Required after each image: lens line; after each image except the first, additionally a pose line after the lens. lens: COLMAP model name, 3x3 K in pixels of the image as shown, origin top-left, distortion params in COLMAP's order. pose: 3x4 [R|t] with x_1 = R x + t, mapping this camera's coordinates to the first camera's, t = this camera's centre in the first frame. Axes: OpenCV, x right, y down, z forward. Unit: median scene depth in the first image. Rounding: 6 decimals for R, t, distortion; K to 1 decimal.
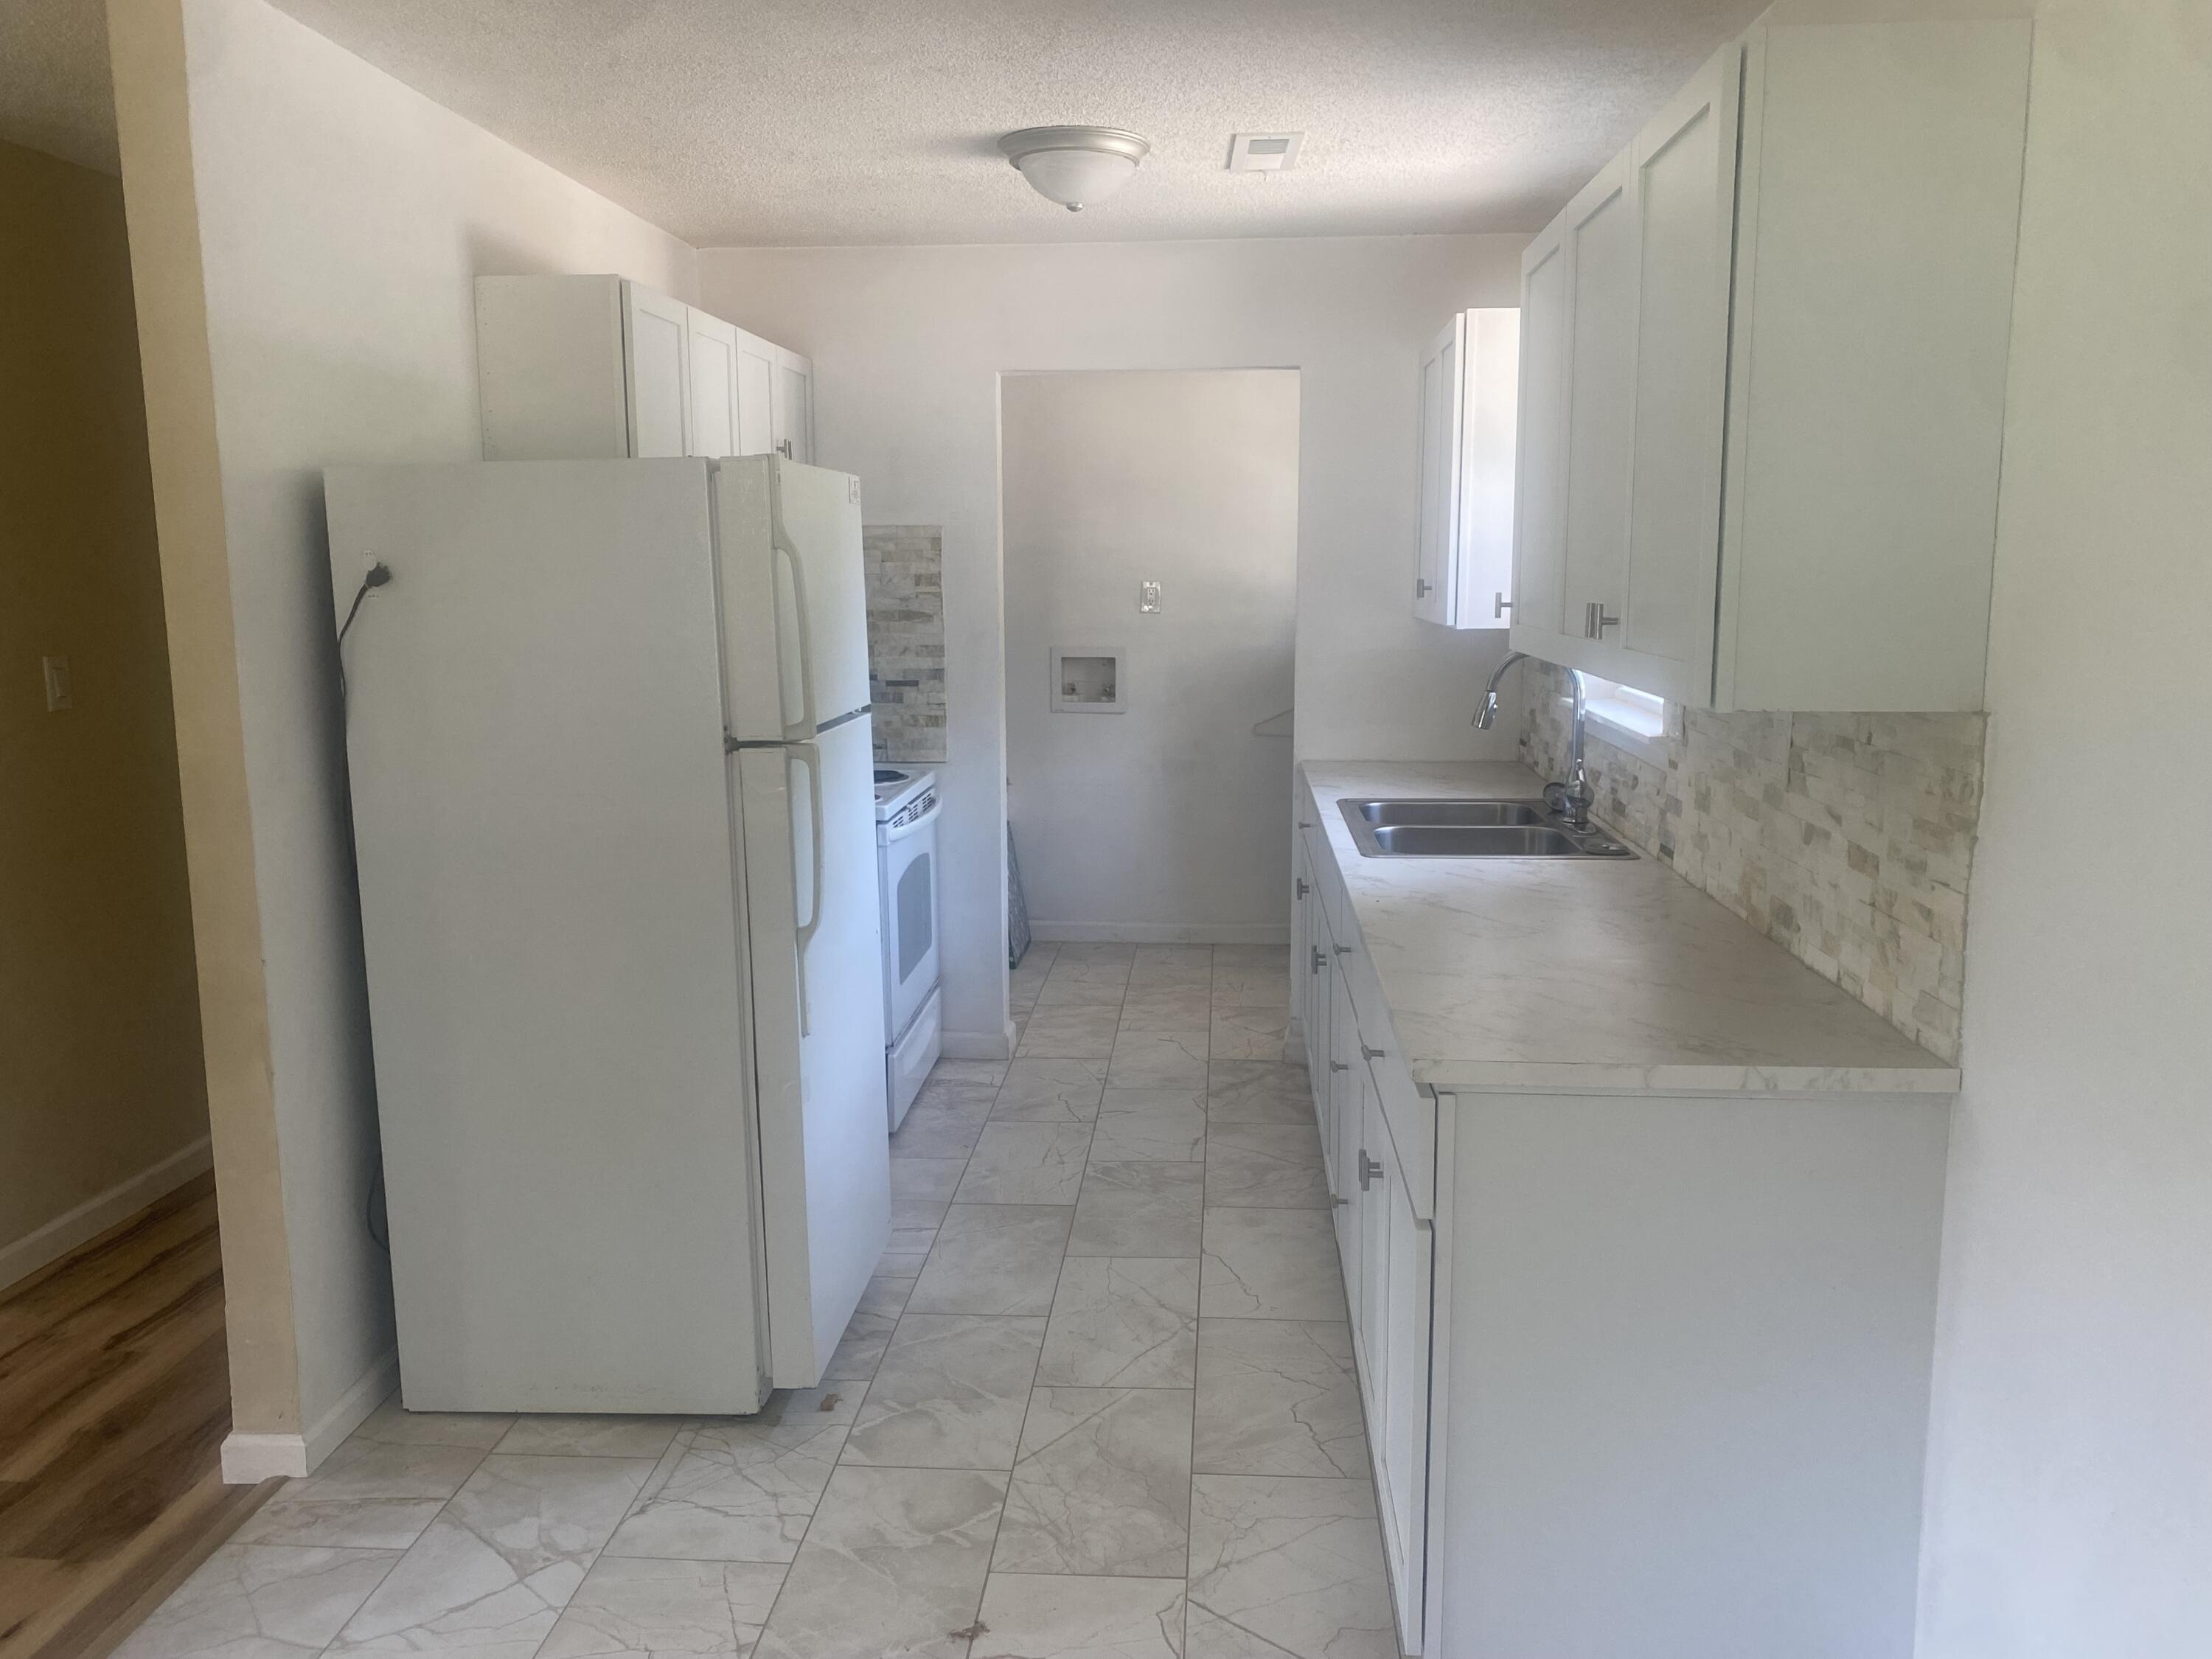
lens RADIAL K [[1763.7, 0, 1106.0], [0, 1763.7, 829.5], [0, 0, 1]] dist [0.139590, -0.275665]
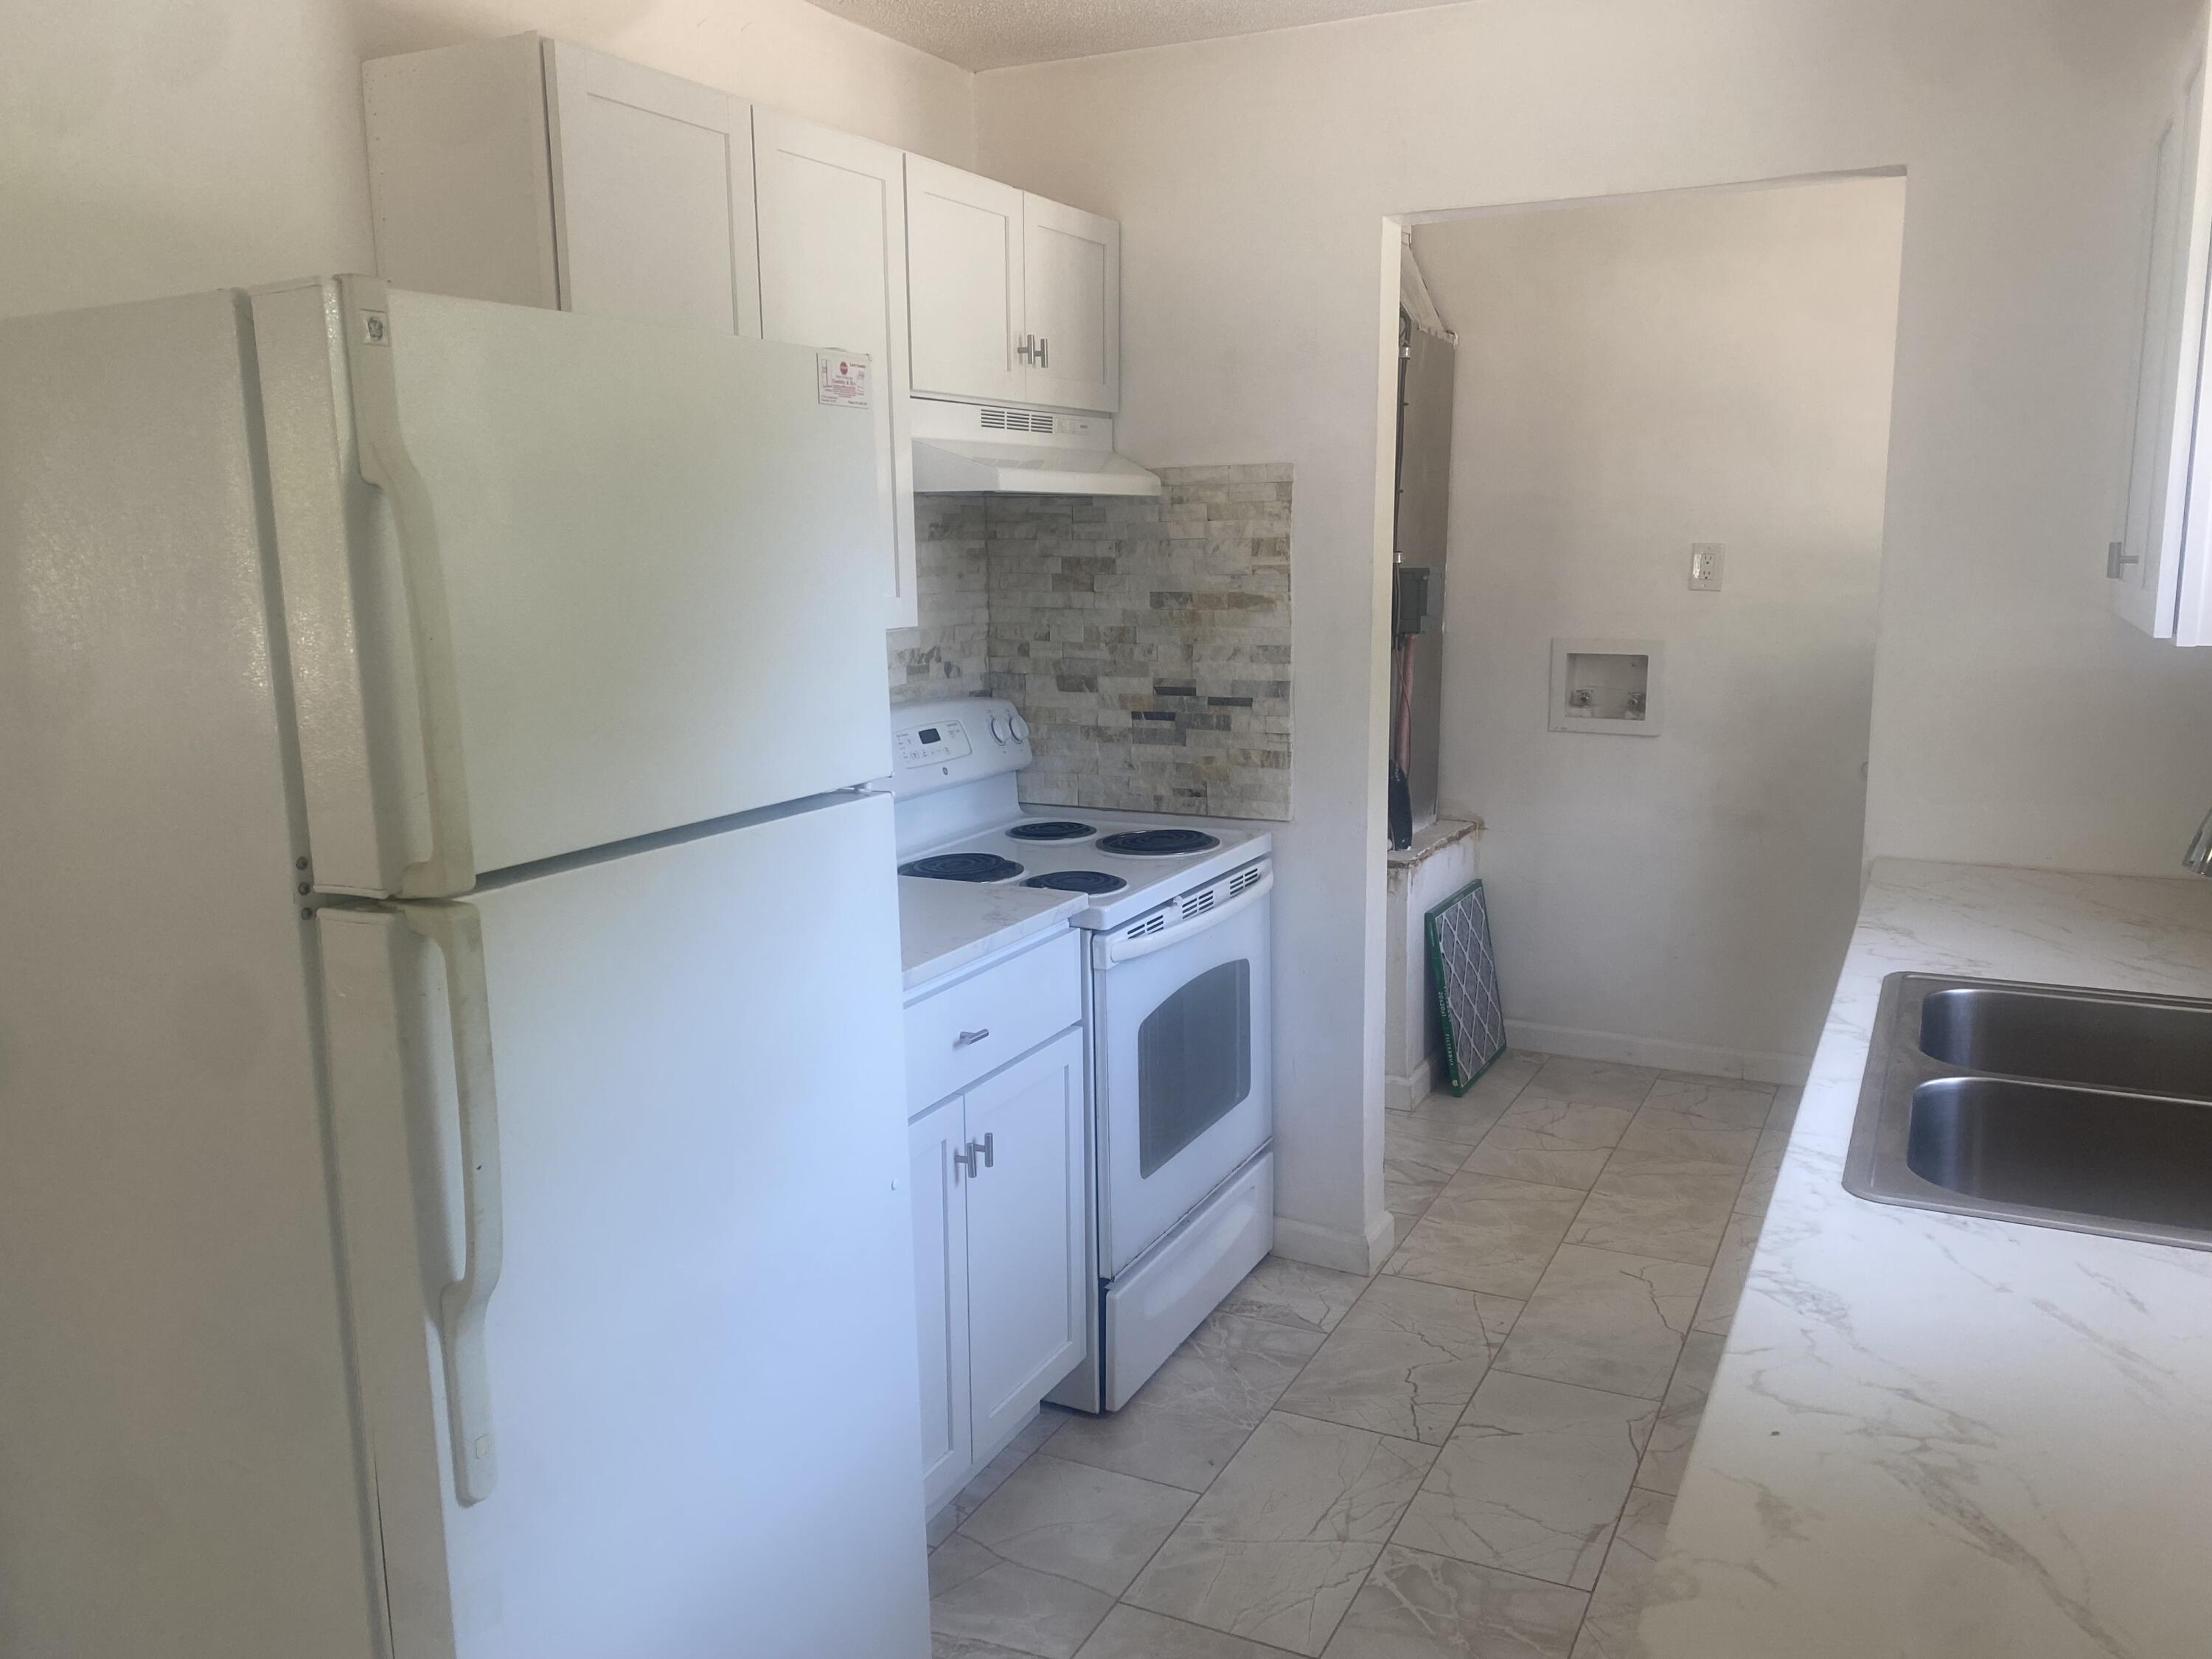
lens RADIAL K [[1763.7, 0, 1106.0], [0, 1763.7, 829.5], [0, 0, 1]] dist [0.139590, -0.275665]
pose [[0.925504, 0.058294, -0.374224, 0.095485], [-0.050496, 0.998255, 0.030618, -0.052561], [0.375356, -0.009440, 0.926833, 0.361649]]
